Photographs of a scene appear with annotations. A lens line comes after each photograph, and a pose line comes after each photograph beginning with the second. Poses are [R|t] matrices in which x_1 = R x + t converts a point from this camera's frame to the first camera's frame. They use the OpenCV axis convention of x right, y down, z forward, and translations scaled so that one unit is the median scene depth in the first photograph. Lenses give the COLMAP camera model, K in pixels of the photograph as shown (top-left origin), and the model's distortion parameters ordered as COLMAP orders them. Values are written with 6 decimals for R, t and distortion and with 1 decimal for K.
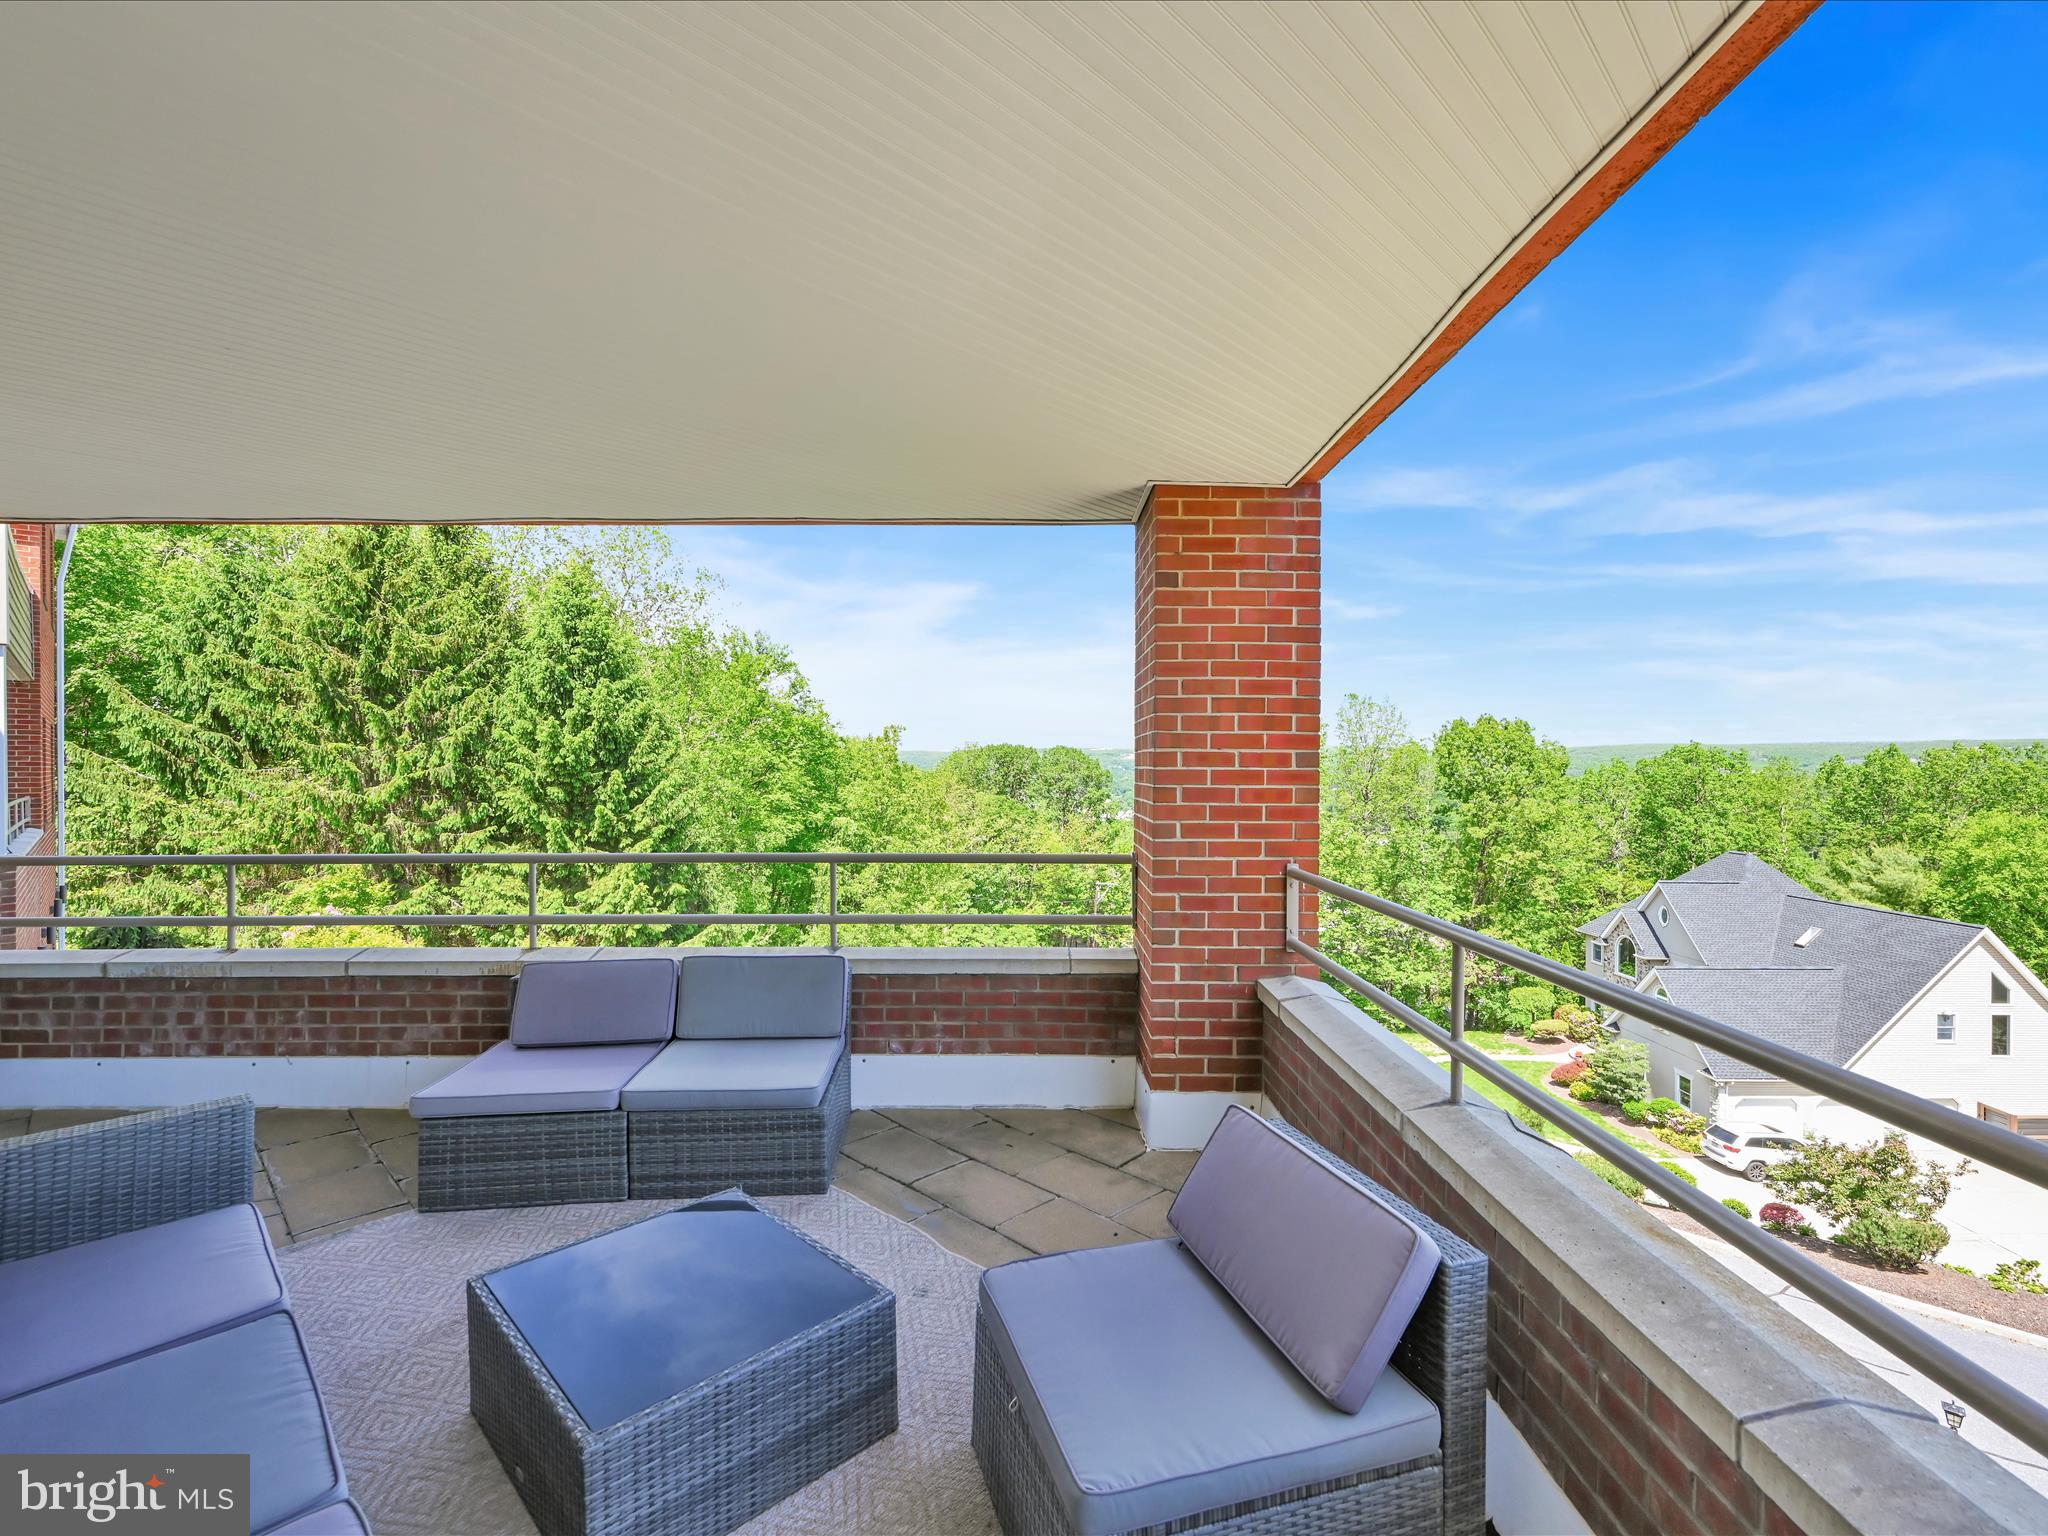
lens RADIAL K [[915.8, 0, 1024.0], [0, 915.8, 768.0], [0, 0, 1]] dist [-0.000188, 0.000589]
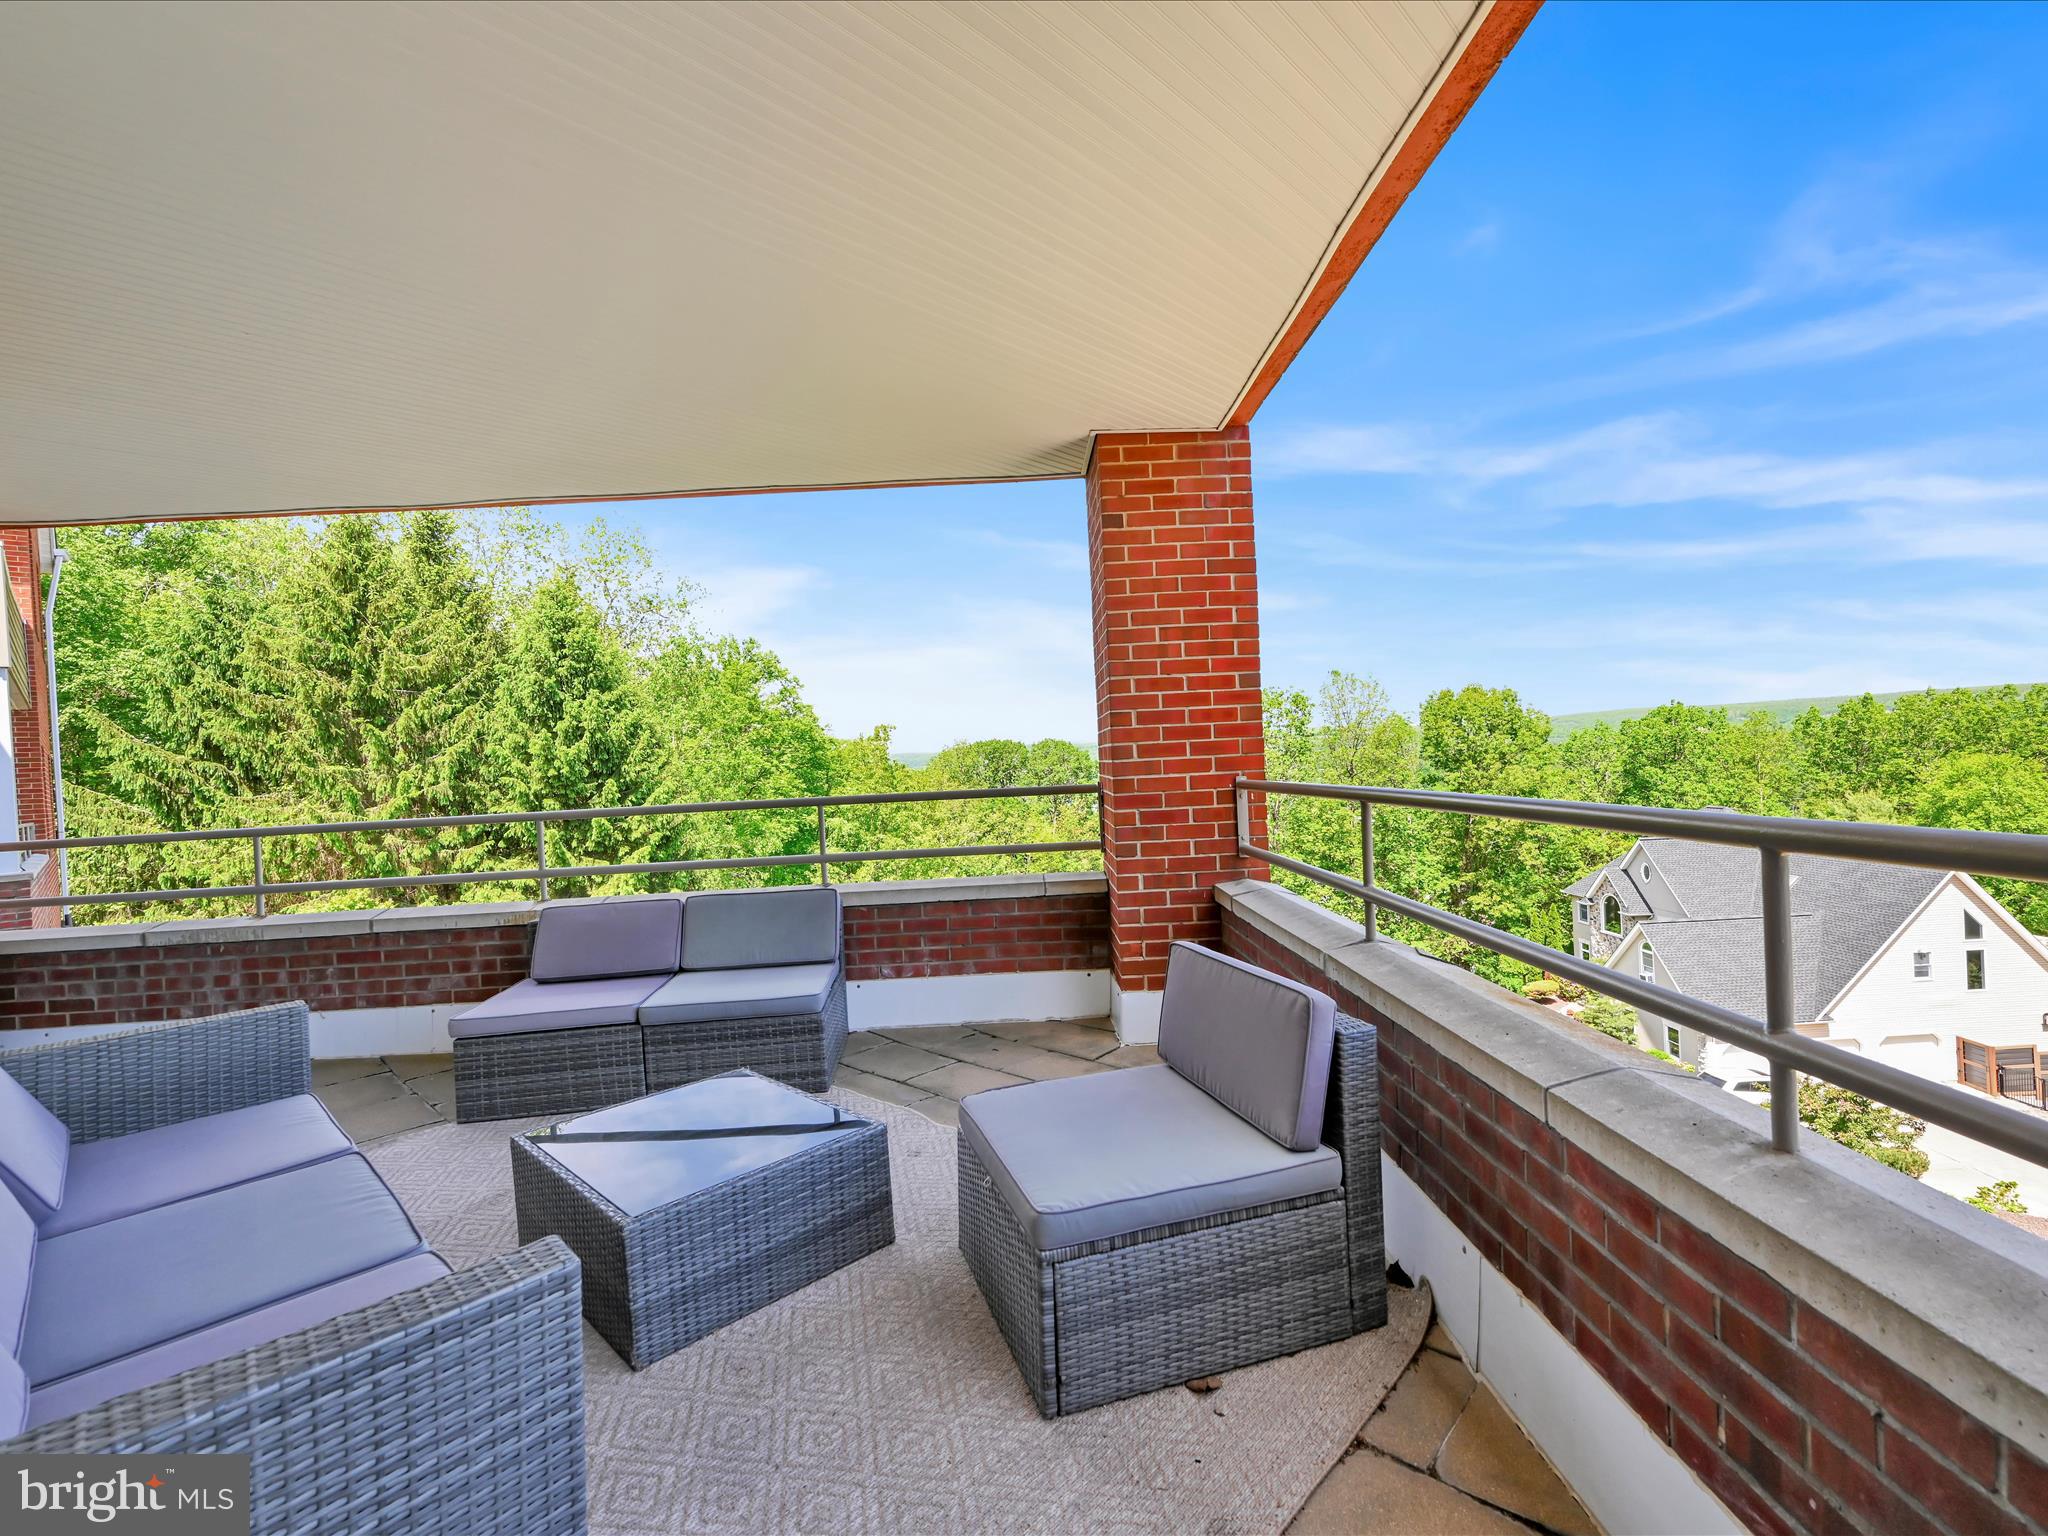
lens RADIAL K [[909.0, 0, 1024.0], [0, 909.0, 768.0], [0, 0, 1]] dist [0.001409, 0.000117]
pose [[0.998685, -0.050323, 0.009741, 0.002926], [0.050289, 0.998728, 0.003701, 0.009108], [-0.009915, -0.003207, 0.999946, -0.009508]]
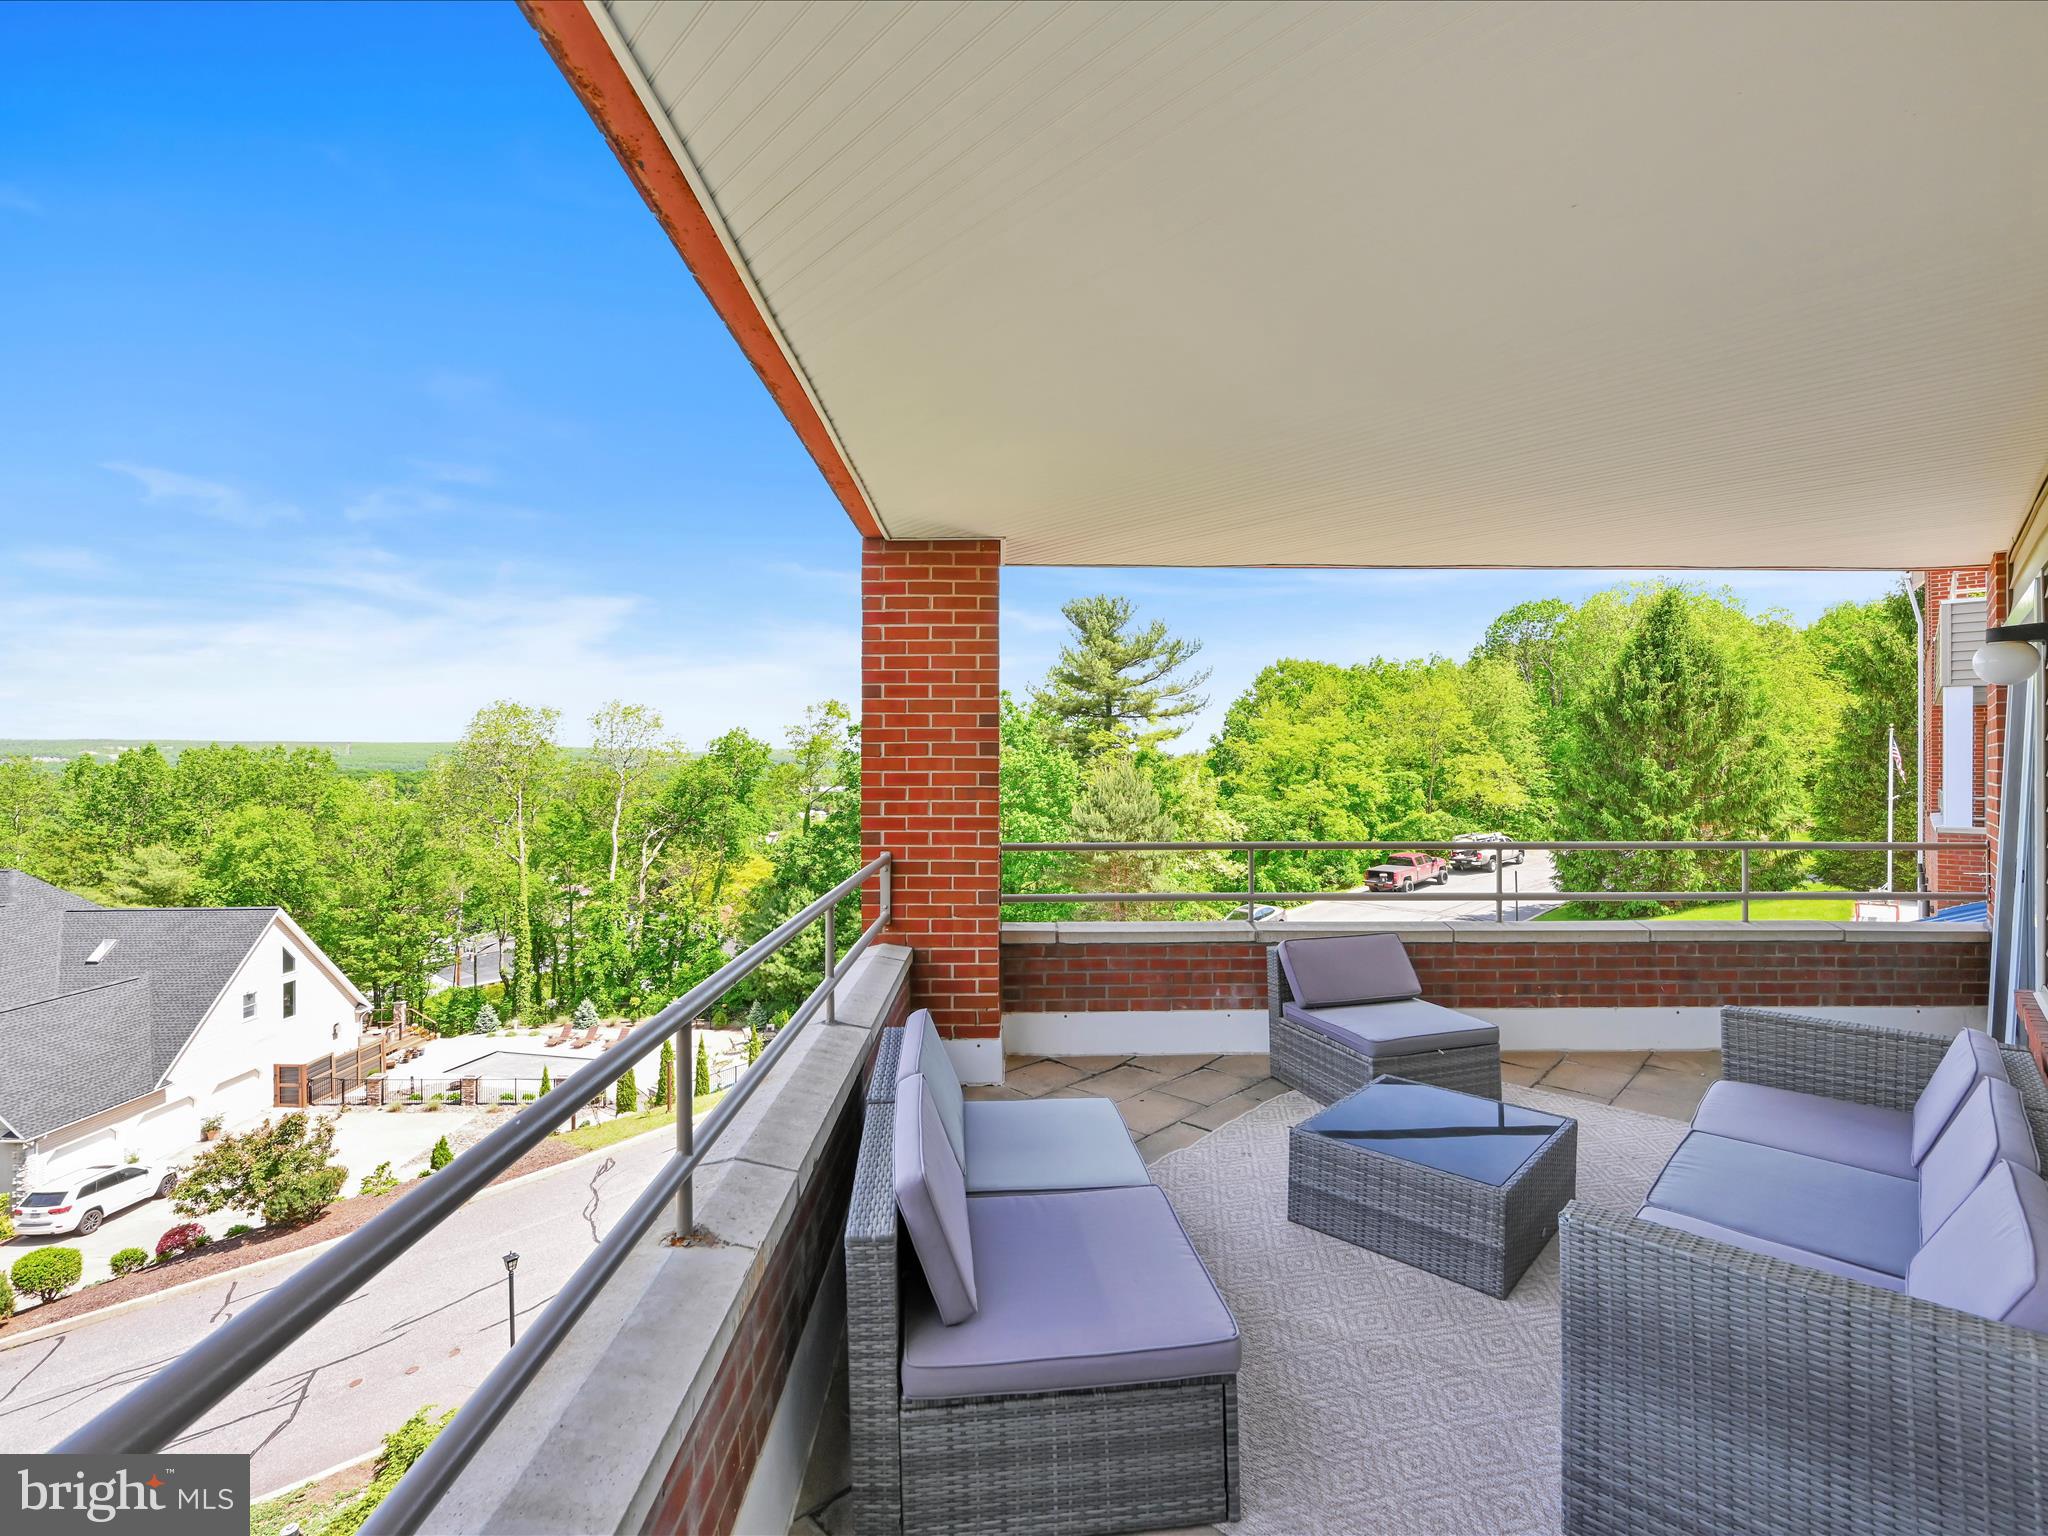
lens RADIAL K [[928.8, 0, 1024.0], [0, 928.8, 768.0], [0, 0, 1]] dist [-0.000055, -0.000035]
pose [[-0.025207, -0.008752, 0.999644, -0.127466], [0.007180, 0.999934, 0.008936, -0.002364], [-0.999656, 0.007403, -0.025142, 0.116086]]
